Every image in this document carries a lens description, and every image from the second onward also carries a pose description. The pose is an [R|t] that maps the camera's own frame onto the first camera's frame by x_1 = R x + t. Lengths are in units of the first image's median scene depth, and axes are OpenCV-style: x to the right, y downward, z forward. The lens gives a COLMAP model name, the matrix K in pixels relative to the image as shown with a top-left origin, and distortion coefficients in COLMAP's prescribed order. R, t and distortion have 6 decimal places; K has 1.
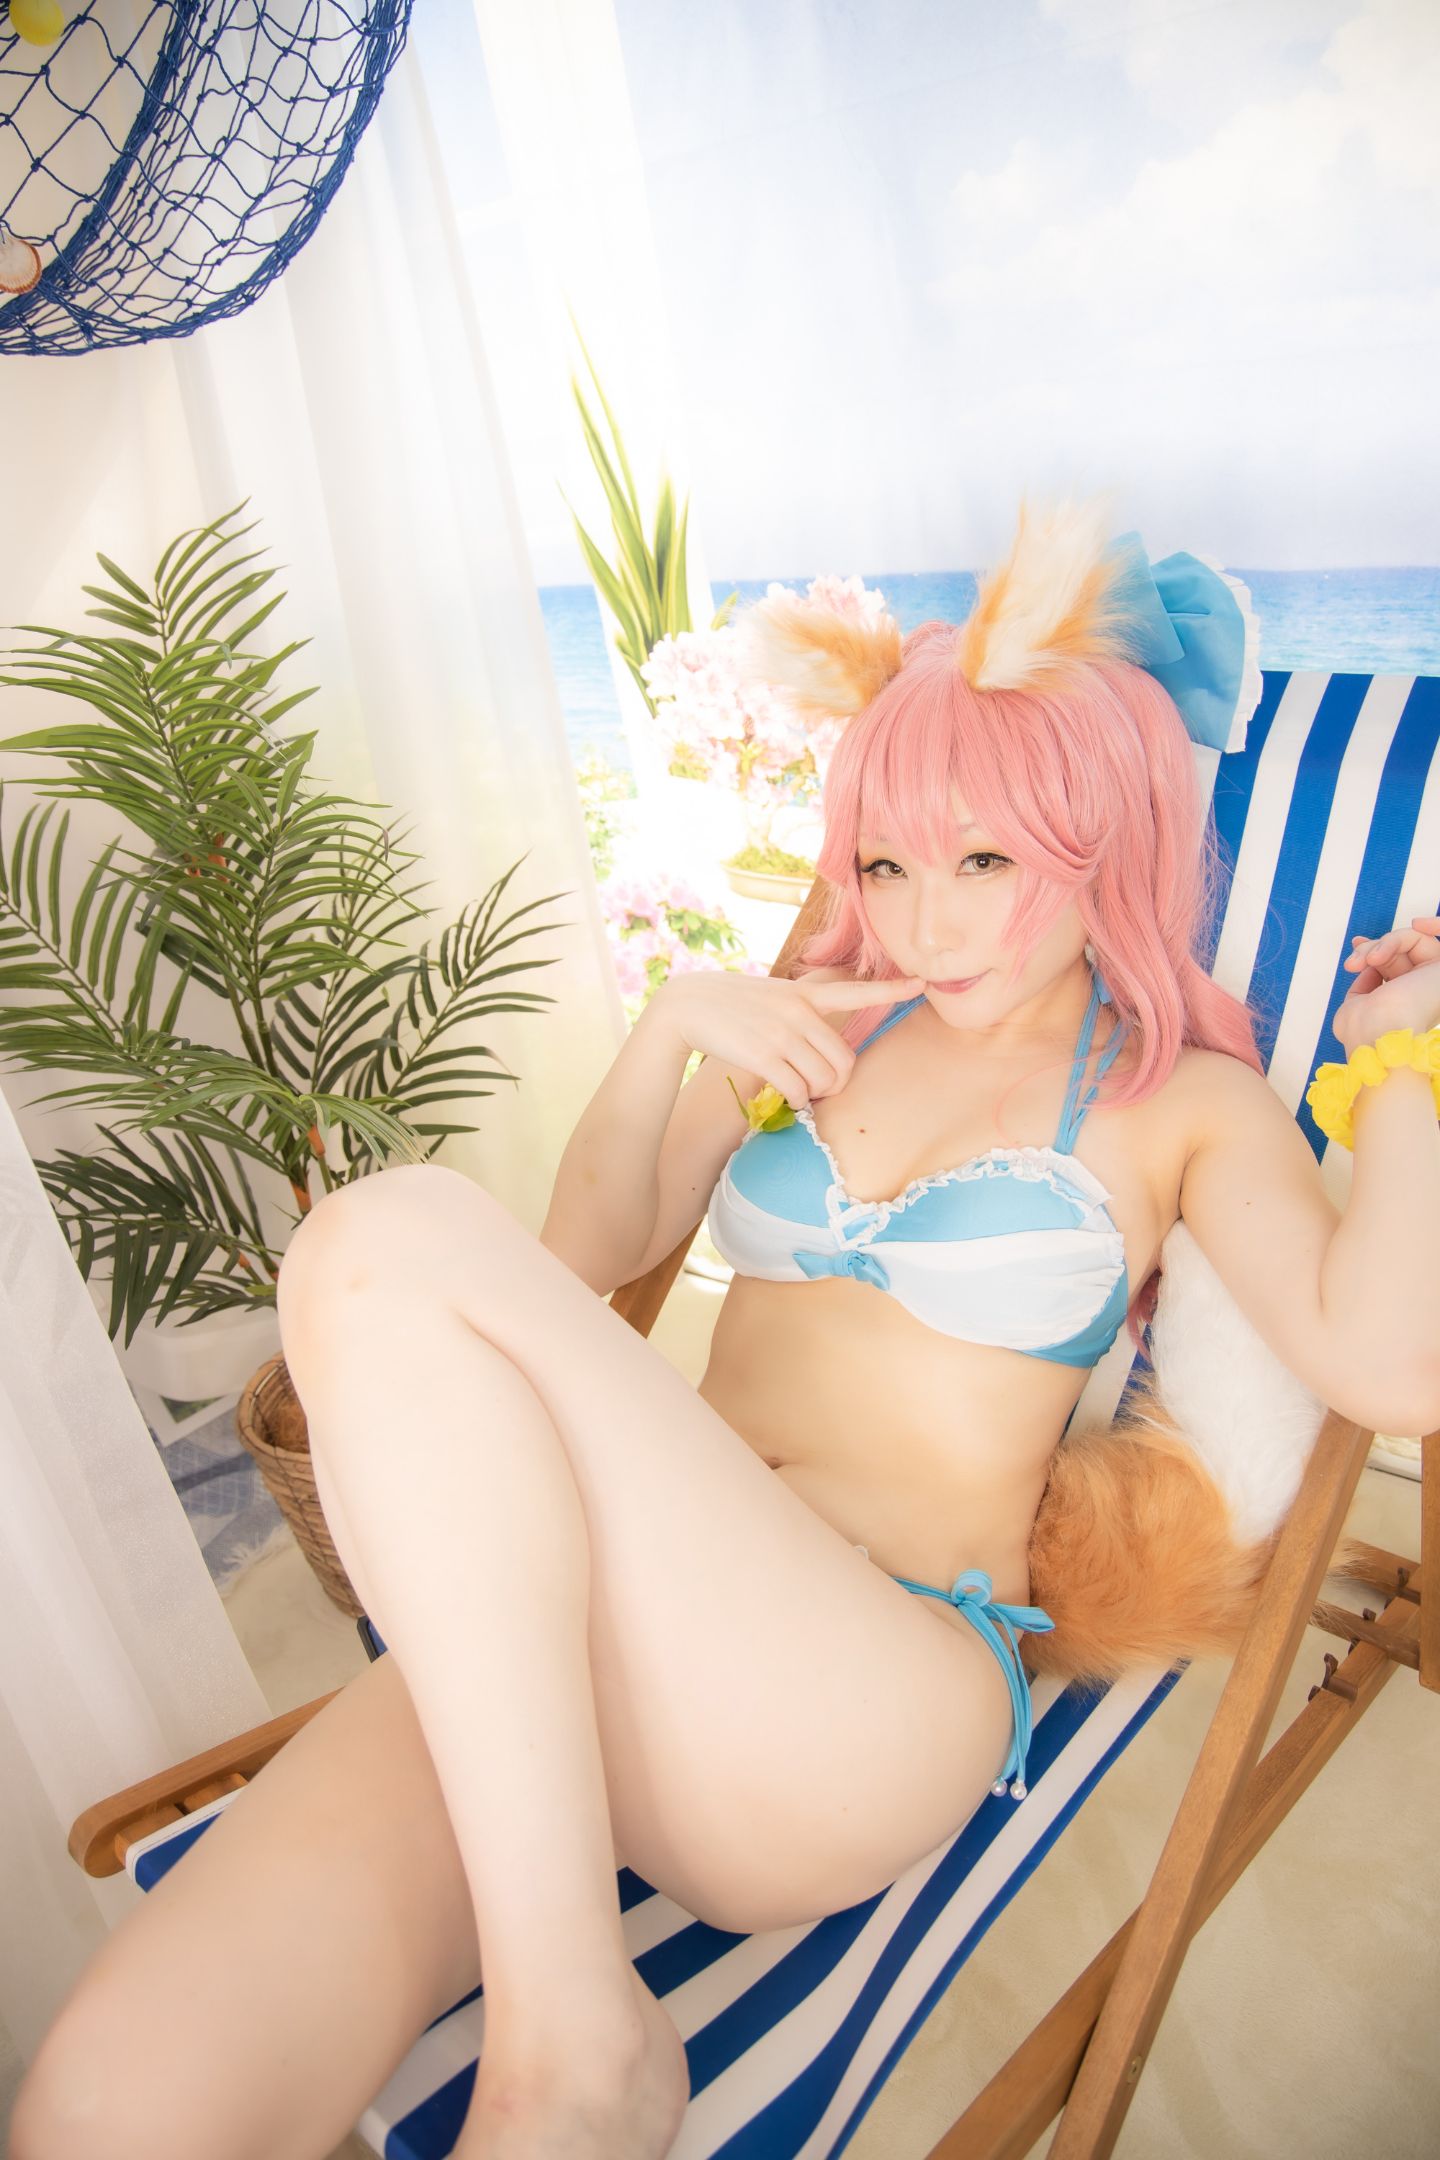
lens RADIAL K [[1504.0, 0, 726.8], [0, 1504.0, 1078.8], [0, 0, 1]] dist [-0.078487, 0.056714]
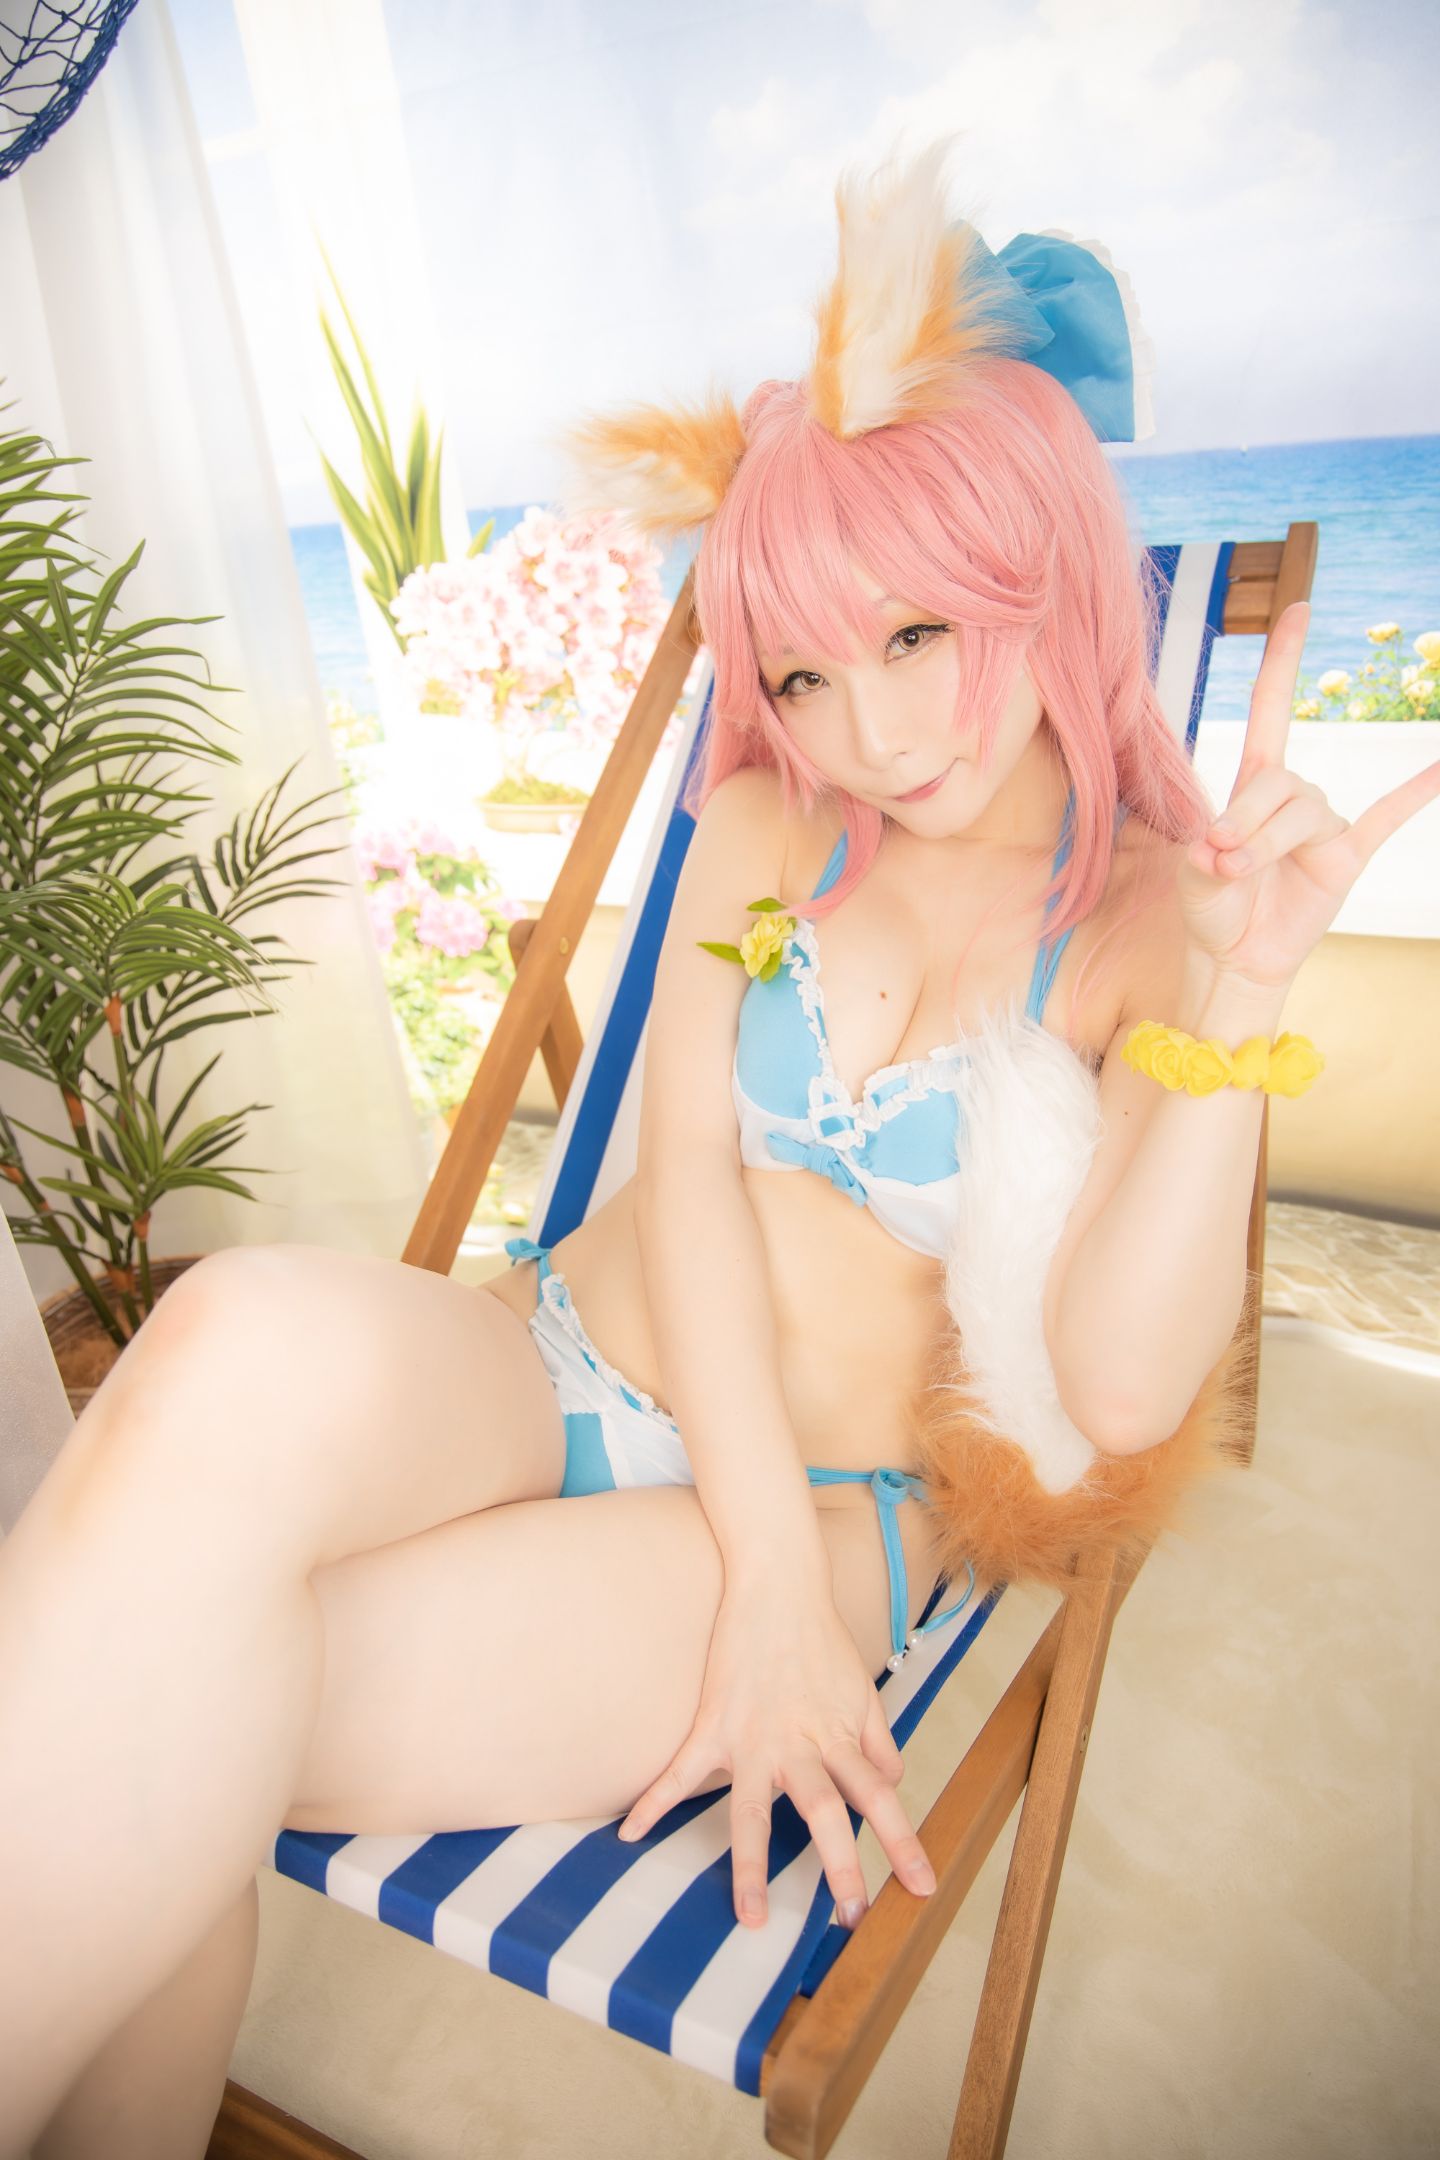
lens RADIAL K [[1504.0, 0, 718.8], [0, 1504.0, 1078.2], [0, 0, 1]] dist [-0.078487, 0.056714]
pose [[0.969274, -0.051757, 0.240479, -0.104154], [0.072210, 0.994410, -0.077029, 0.142136], [-0.235148, 0.092027, 0.967593, 0.002150]]
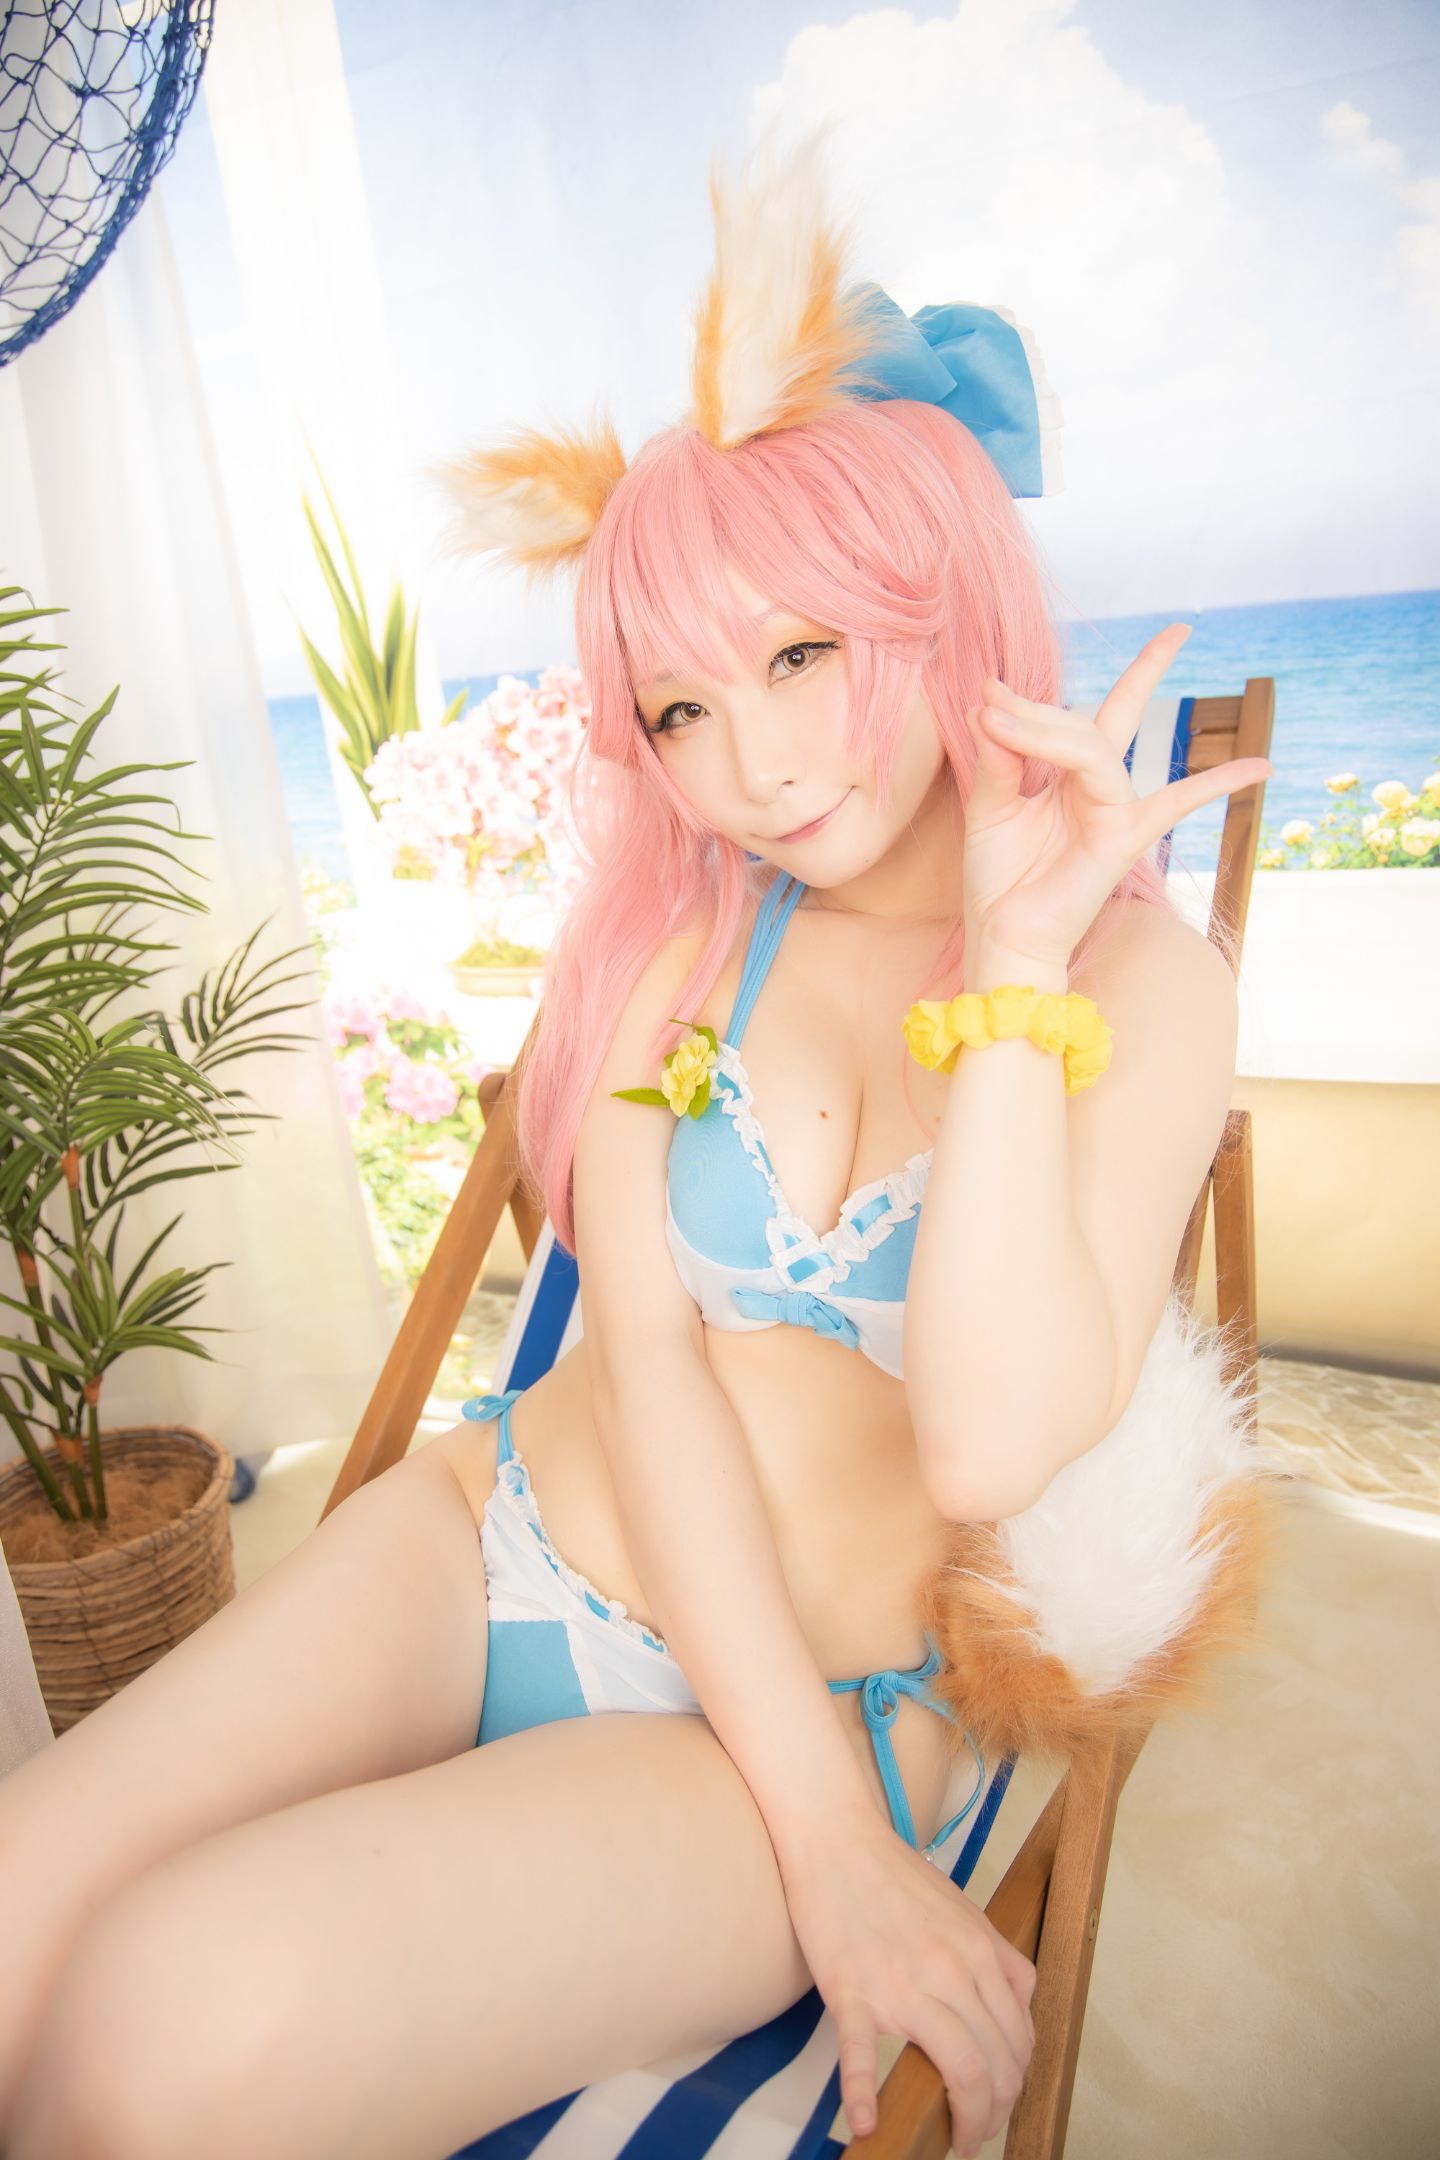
lens RADIAL K [[1504.0, 0, 717.6], [0, 1504.0, 1077.9], [0, 0, 1]] dist [-0.078487, 0.056714]
pose [[0.964786, -0.027617, 0.261580, -0.101030], [0.083003, 0.975626, -0.203136, 0.162673], [-0.249595, 0.217695, 0.943563, 0.019195]]
